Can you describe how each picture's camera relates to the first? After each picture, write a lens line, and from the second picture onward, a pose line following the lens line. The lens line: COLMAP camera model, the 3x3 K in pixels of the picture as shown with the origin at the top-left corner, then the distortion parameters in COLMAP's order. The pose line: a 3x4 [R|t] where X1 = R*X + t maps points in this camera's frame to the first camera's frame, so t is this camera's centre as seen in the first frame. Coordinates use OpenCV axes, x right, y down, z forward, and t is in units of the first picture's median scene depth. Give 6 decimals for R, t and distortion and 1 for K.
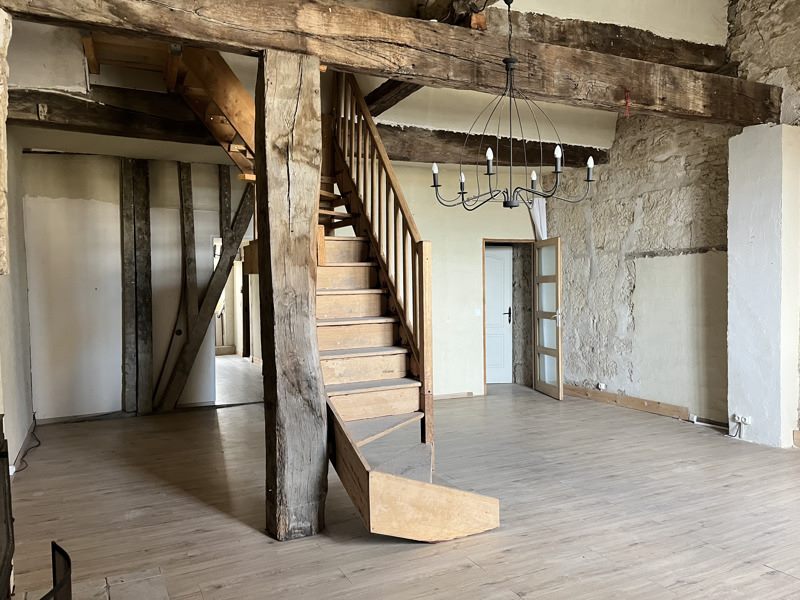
lens RADIAL K [[604.4, 0, 400.4], [0, 604.4, 300.0], [0, 0, 1]] dist [0.021987, -0.022953]
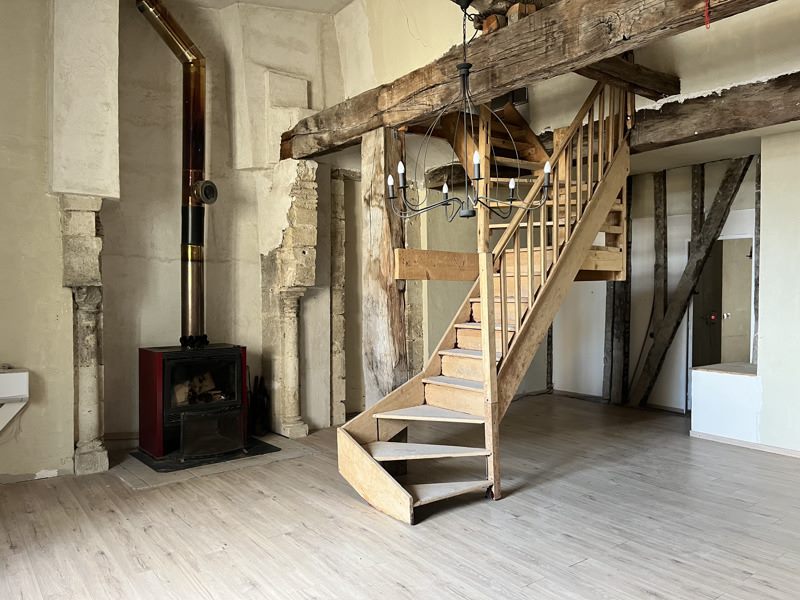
lens RADIAL K [[604.4, 0, 400.0], [0, 604.4, 299.5], [0, 0, 1]] dist [0.021987, -0.022953]
pose [[0.195466, 0.029550, -0.980265, 0.960152], [-0.026426, 0.999342, 0.024856, -0.037788], [0.980354, 0.021046, 0.196118, 0.615046]]
